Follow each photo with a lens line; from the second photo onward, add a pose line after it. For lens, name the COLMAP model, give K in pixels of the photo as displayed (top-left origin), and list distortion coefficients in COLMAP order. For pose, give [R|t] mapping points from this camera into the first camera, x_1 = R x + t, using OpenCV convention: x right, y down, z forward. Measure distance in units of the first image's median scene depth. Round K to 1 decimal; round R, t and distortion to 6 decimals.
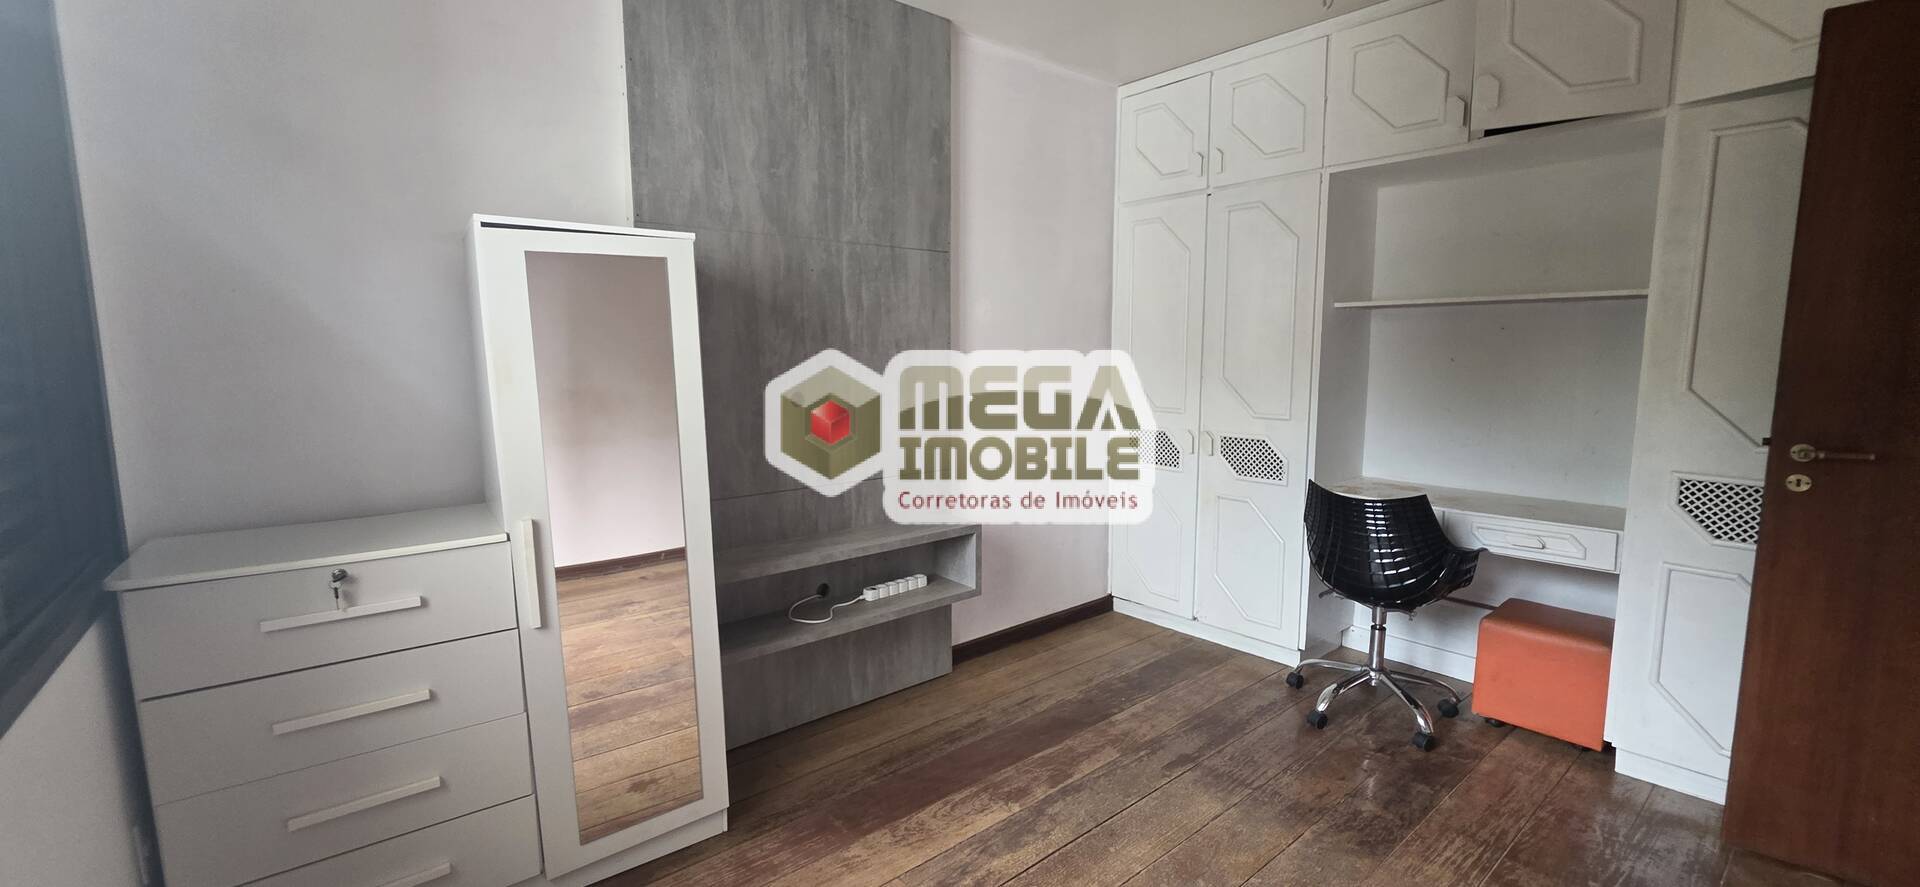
lens RADIAL K [[769.5, 0, 957.6], [0, 769.5, 443.2], [0, 0, 1]] dist [0.003012, -0.000523]
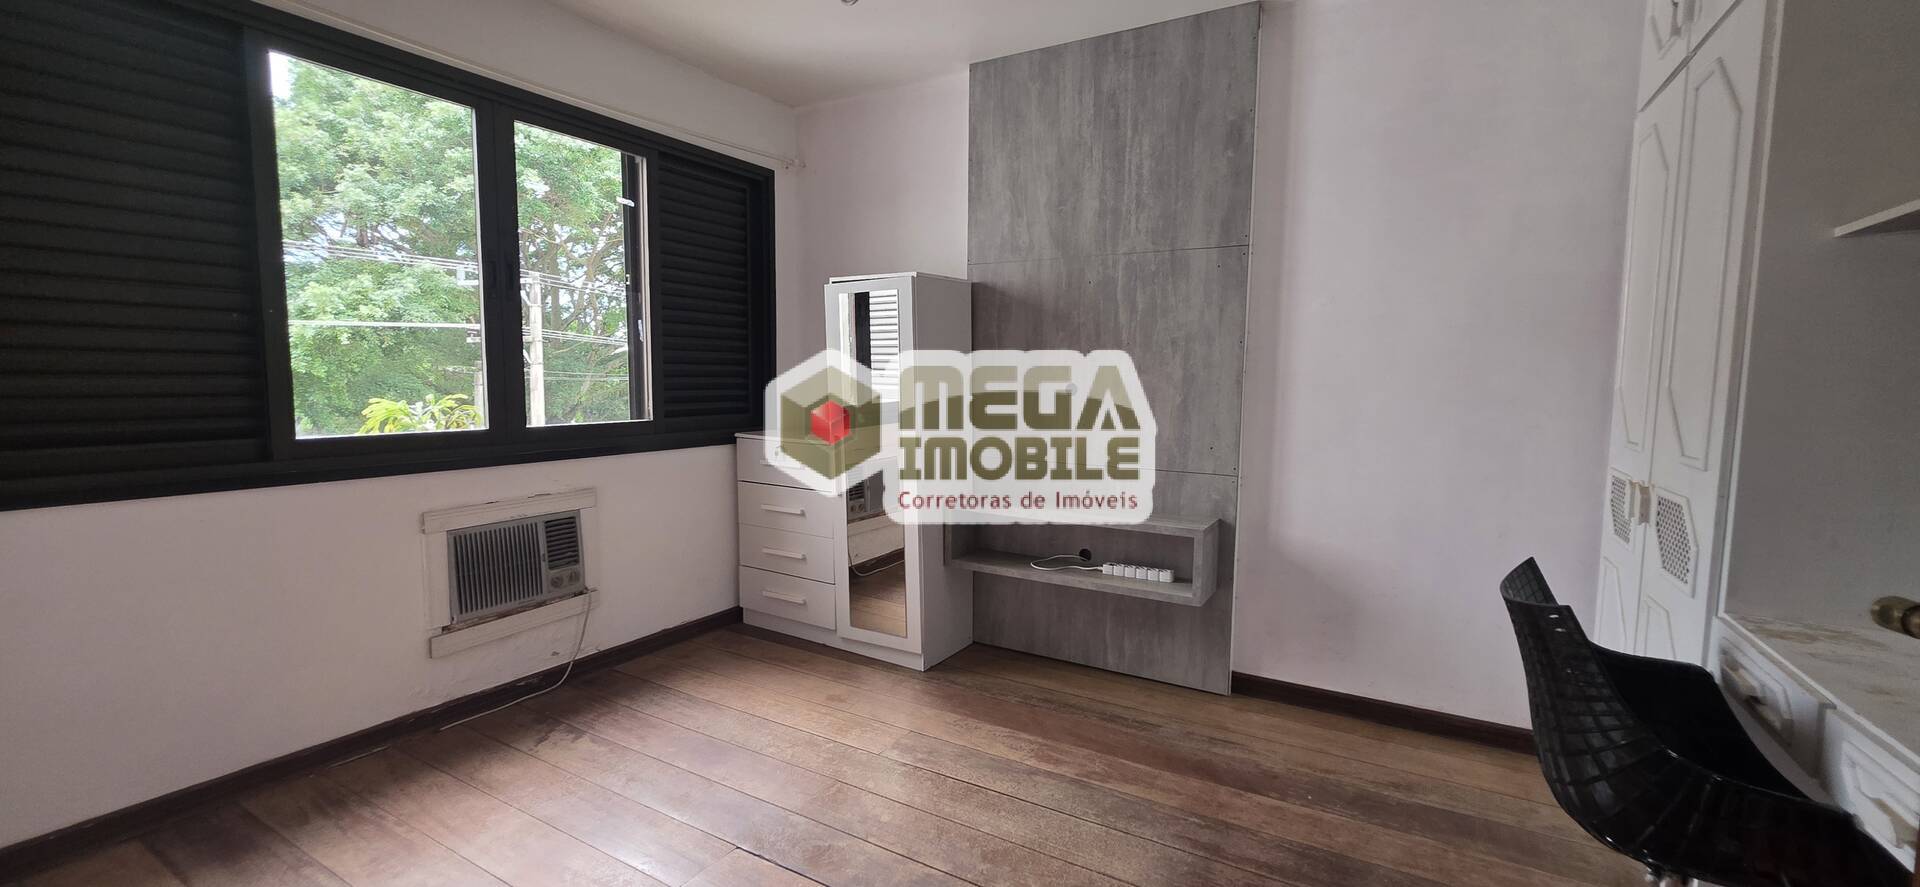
lens RADIAL K [[769.5, 0, 968.7], [0, 769.5, 445.1], [0, 0, 1]] dist [0.003012, -0.000523]
pose [[0.341613, 0.093270, -0.935201, 0.874673], [-0.127827, 0.990428, 0.052085, -0.012332], [0.931107, 0.101752, 0.350265, 0.424900]]
